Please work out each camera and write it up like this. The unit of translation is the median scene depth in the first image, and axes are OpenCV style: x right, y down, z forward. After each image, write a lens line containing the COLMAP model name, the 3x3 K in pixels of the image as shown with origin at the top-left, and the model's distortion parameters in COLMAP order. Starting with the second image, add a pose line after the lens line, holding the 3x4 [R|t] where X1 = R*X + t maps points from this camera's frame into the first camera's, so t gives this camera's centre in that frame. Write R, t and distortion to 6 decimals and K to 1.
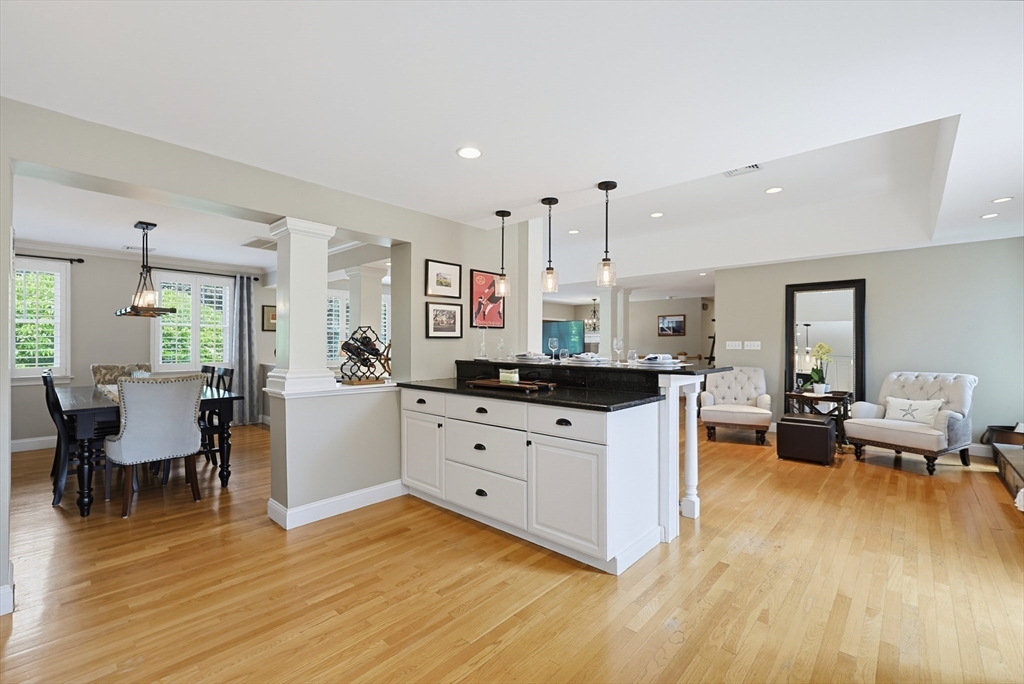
lens RADIAL K [[432.7, 0, 516.9], [0, 432.7, 342.8], [0, 0, 1]] dist [-0.000751, -0.000152]
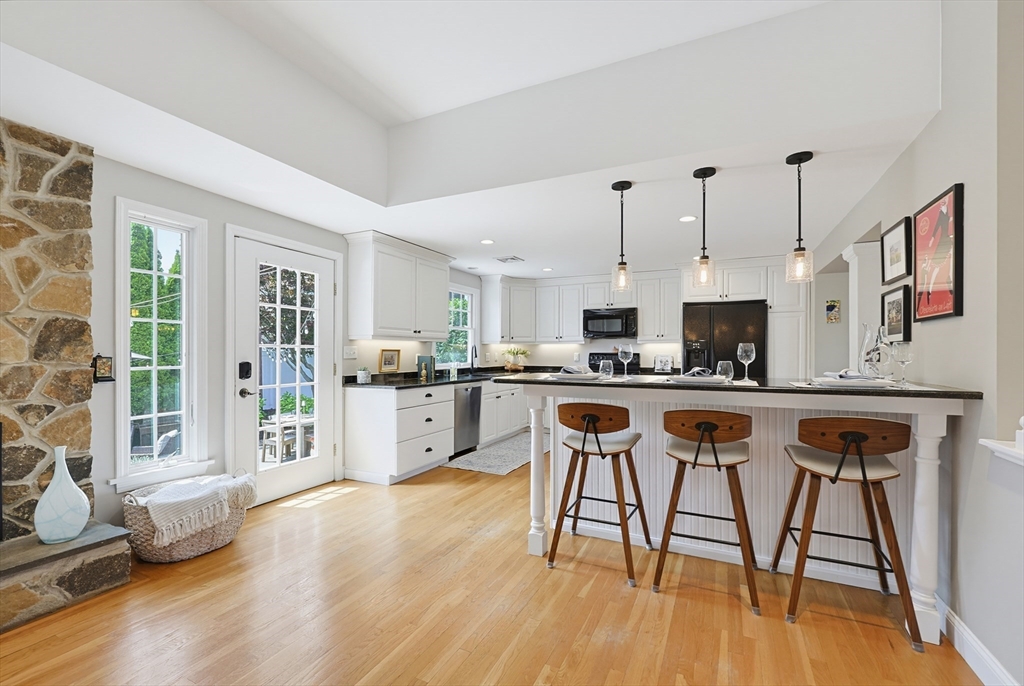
lens RADIAL K [[438.9, 0, 513.9], [0, 438.9, 354.0], [0, 0, 1]] dist [-0.000320, -0.000026]
pose [[-0.958777, -0.002719, -0.284147, 0.541016], [-0.003509, 0.999991, 0.002270, 0.003372], [0.284139, 0.003174, -0.958778, 1.417318]]
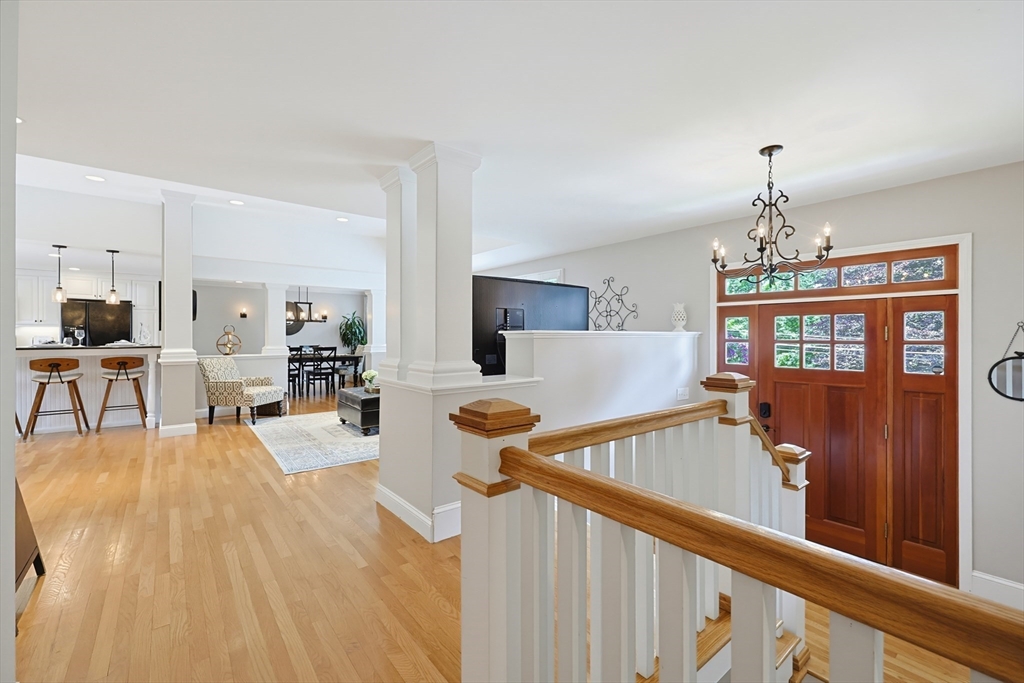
lens RADIAL K [[440.7, 0, 521.4], [0, 440.7, 336.6], [0, 0, 1]] dist [-0.001261, -0.000187]
pose [[-0.150874, -0.000256, -0.988553, 1.228281], [-0.000750, 1.000000, -0.000144, 0.008664], [0.988553, 0.000720, -0.150874, 2.515100]]
